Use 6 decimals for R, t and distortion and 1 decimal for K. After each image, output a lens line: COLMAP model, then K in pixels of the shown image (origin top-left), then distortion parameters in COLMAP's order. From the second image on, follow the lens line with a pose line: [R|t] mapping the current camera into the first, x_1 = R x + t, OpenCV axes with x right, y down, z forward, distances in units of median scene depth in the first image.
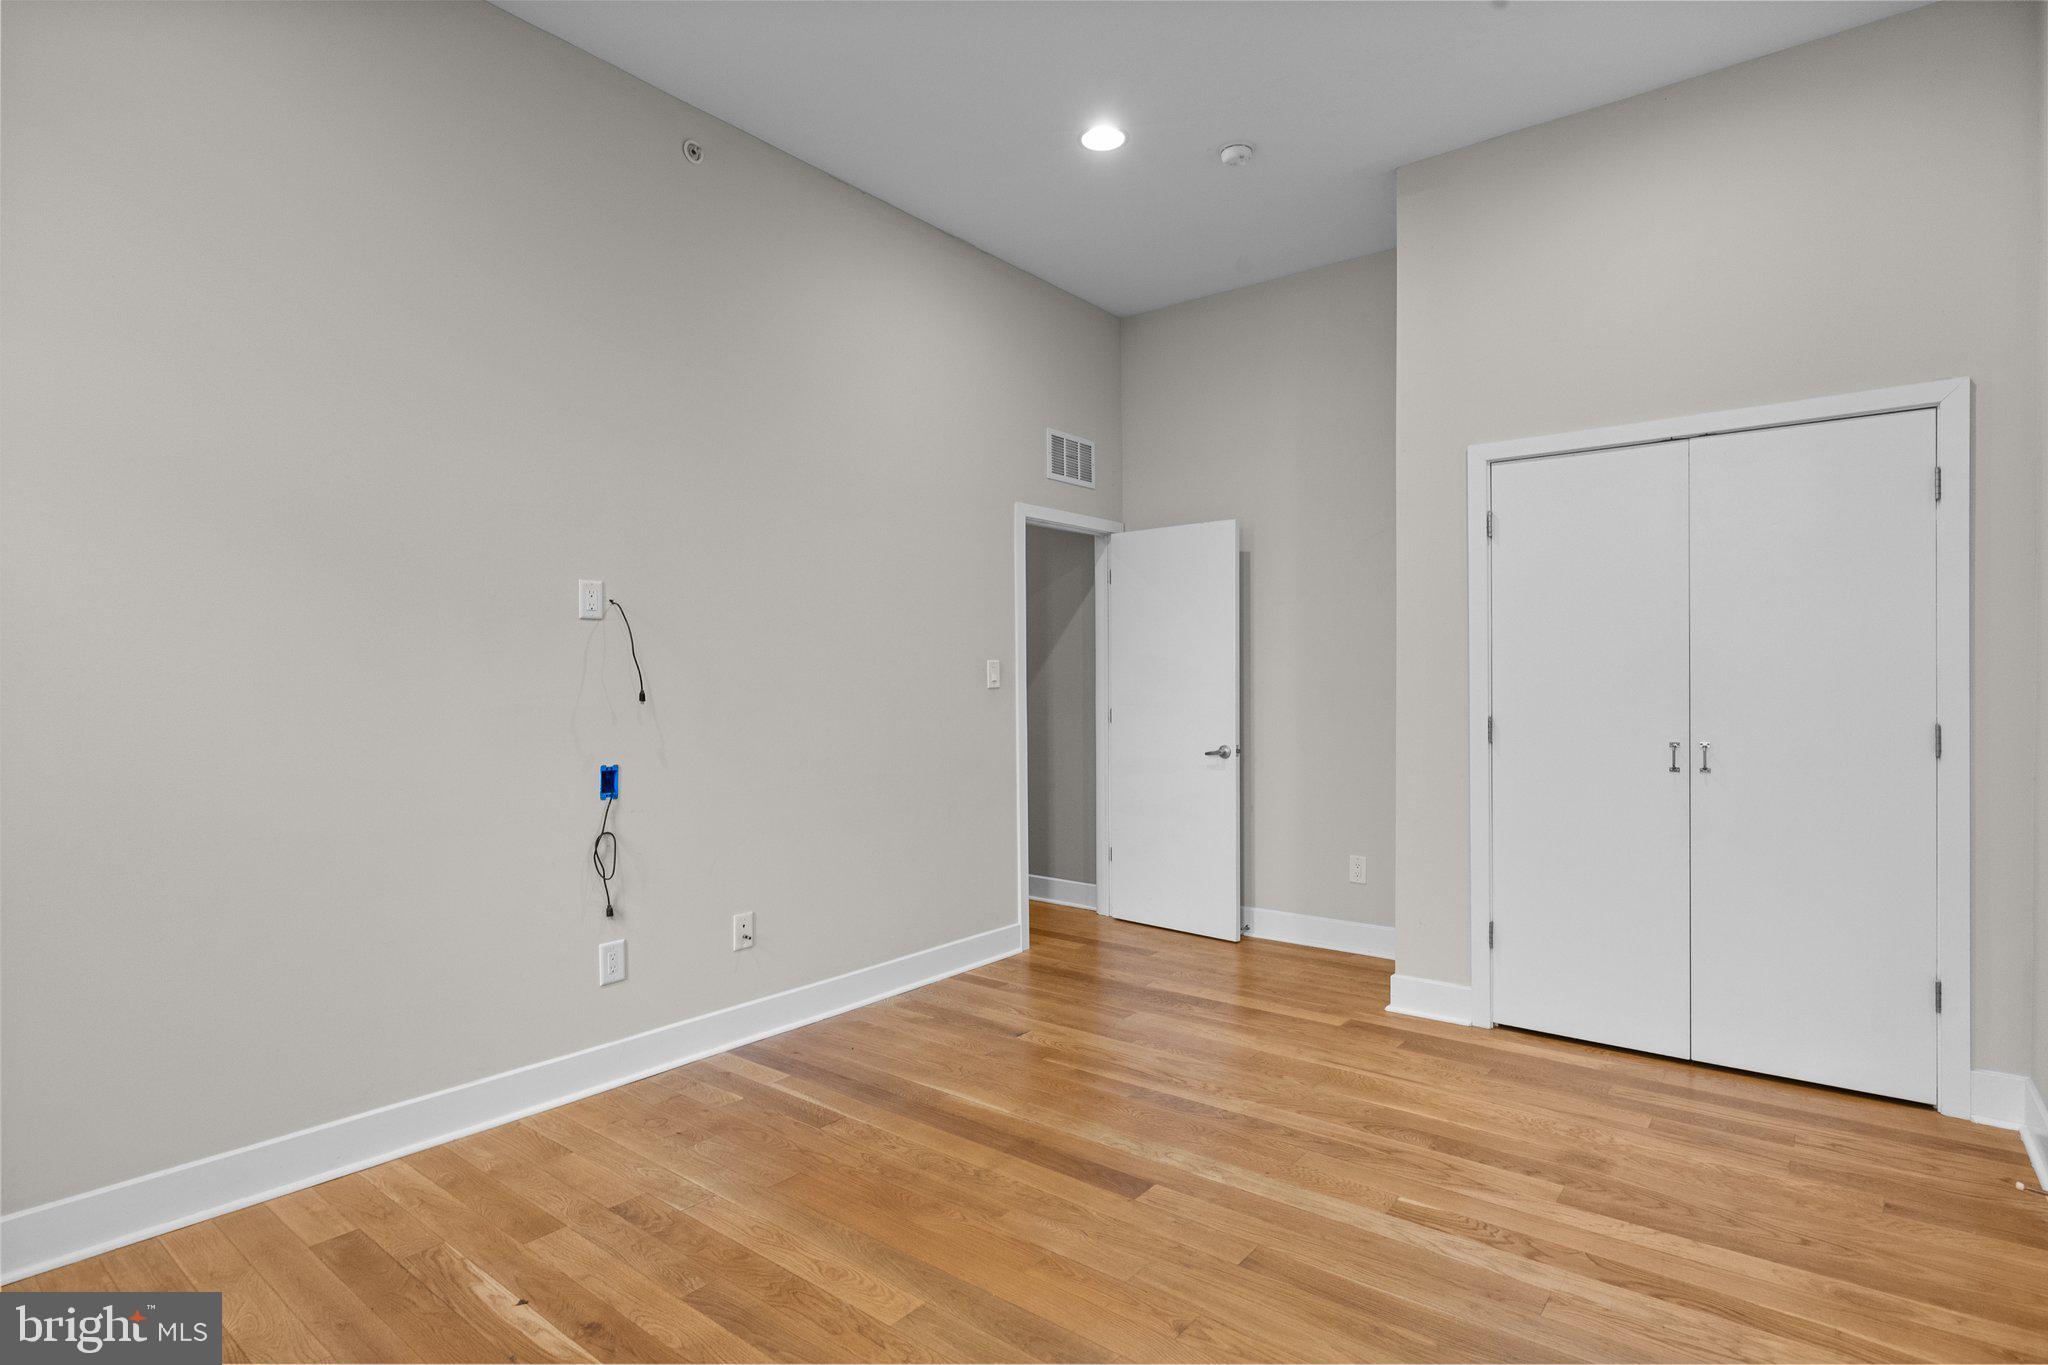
lens RADIAL K [[1007.7, 0, 1007.2], [0, 1007.7, 688.7], [0, 0, 1]] dist [-0.030630, 0.006658]
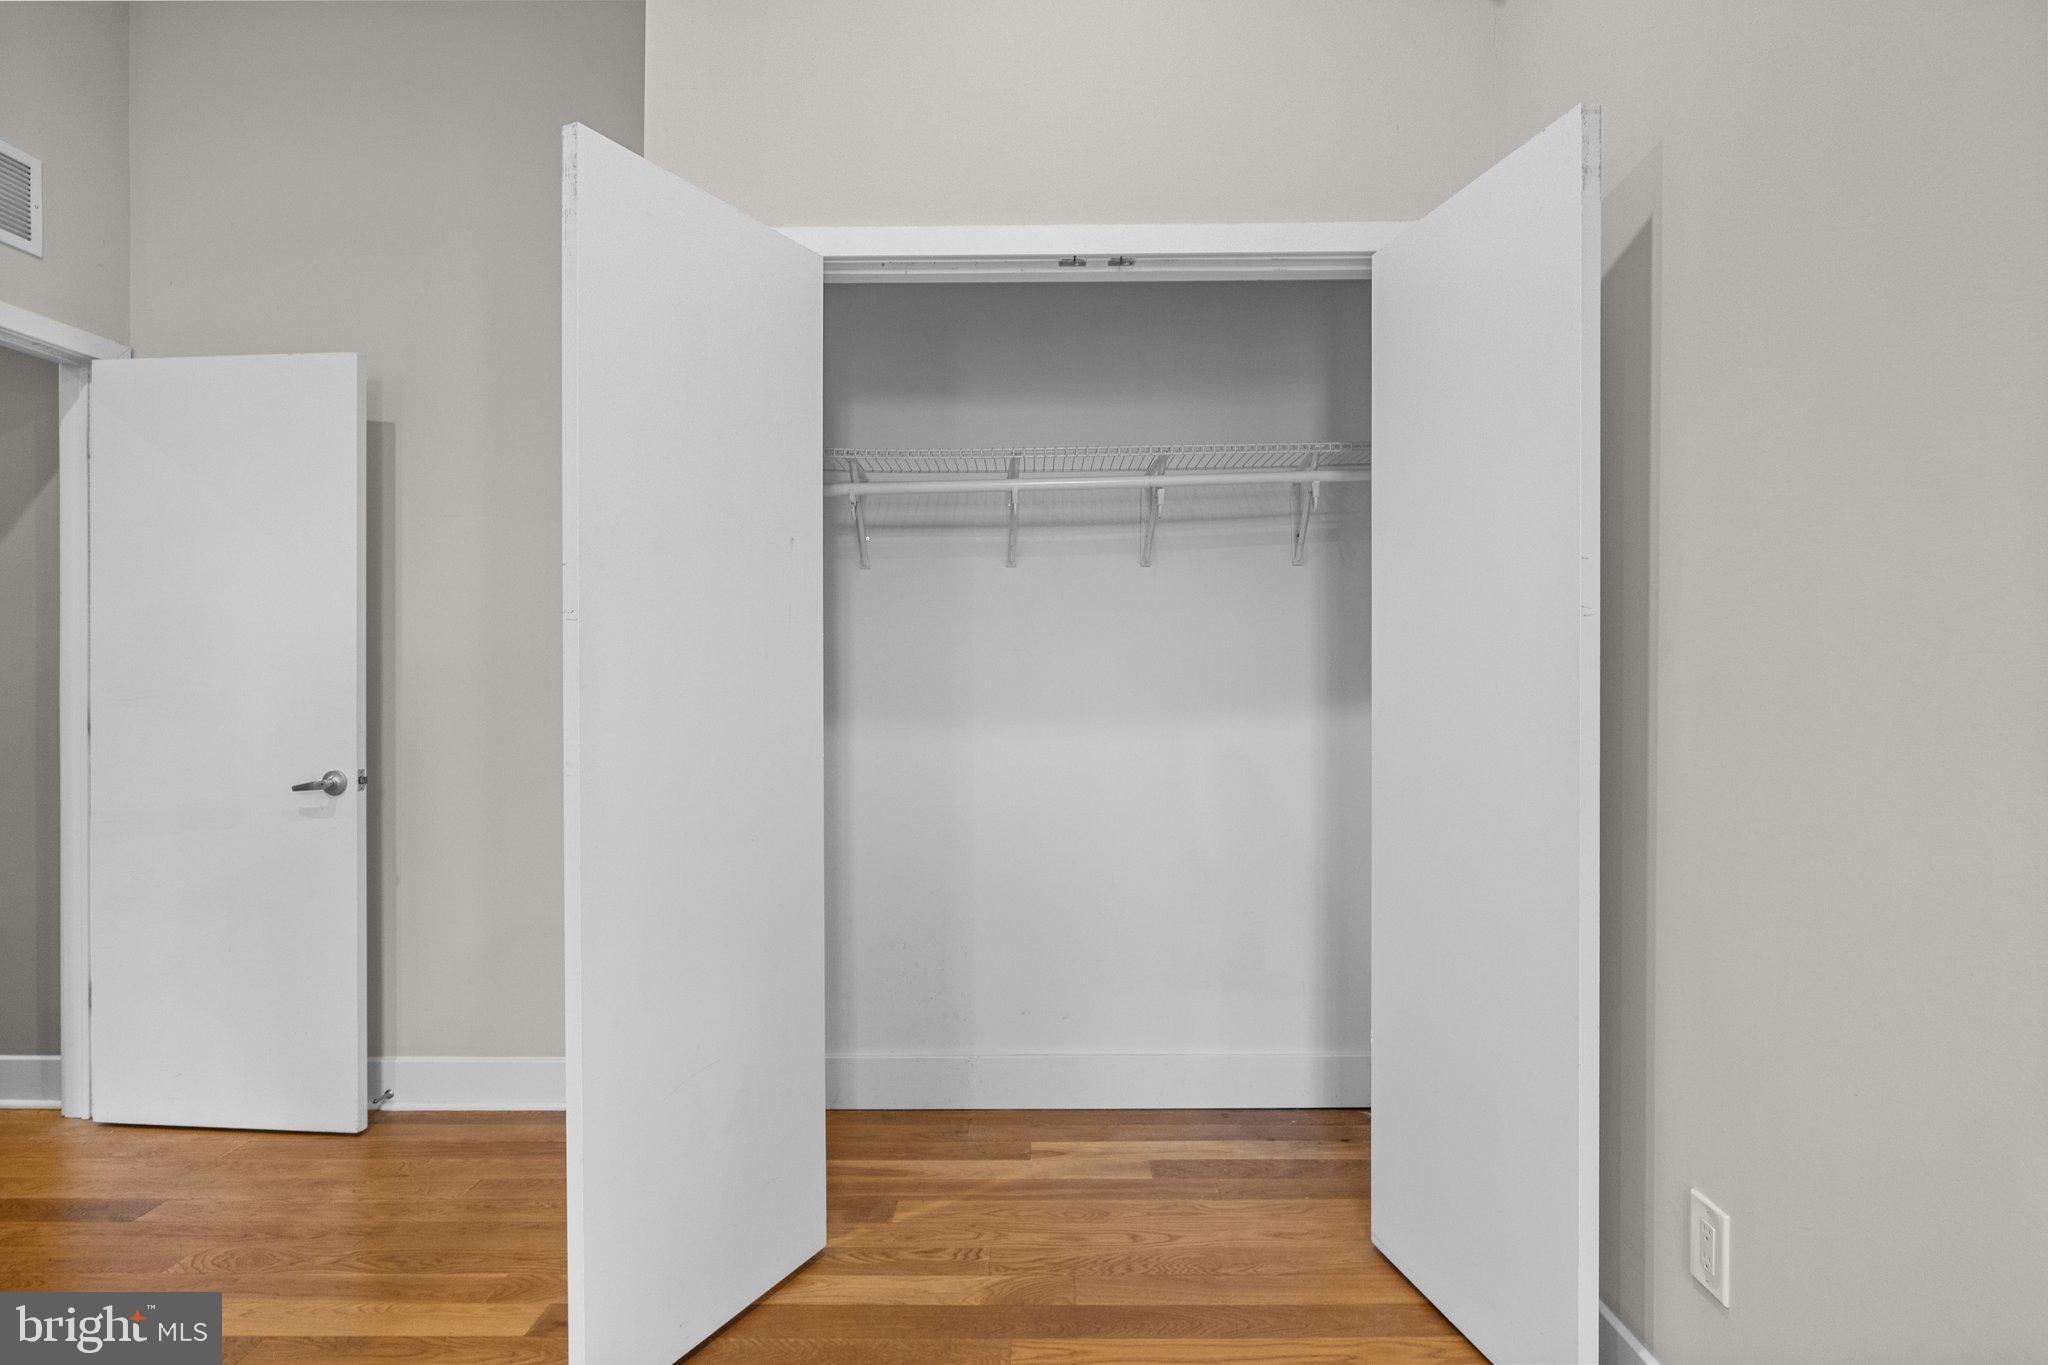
lens RADIAL K [[1101.1, 0, 1007.7], [0, 1101.1, 690.2], [0, 0, 1]] dist [0.002020, -0.003434]
pose [[0.781061, 0.003912, 0.624442, 0.128060], [0.000766, 0.999974, -0.007223, 0.017238], [-0.624454, 0.006120, 0.781038, 0.308511]]
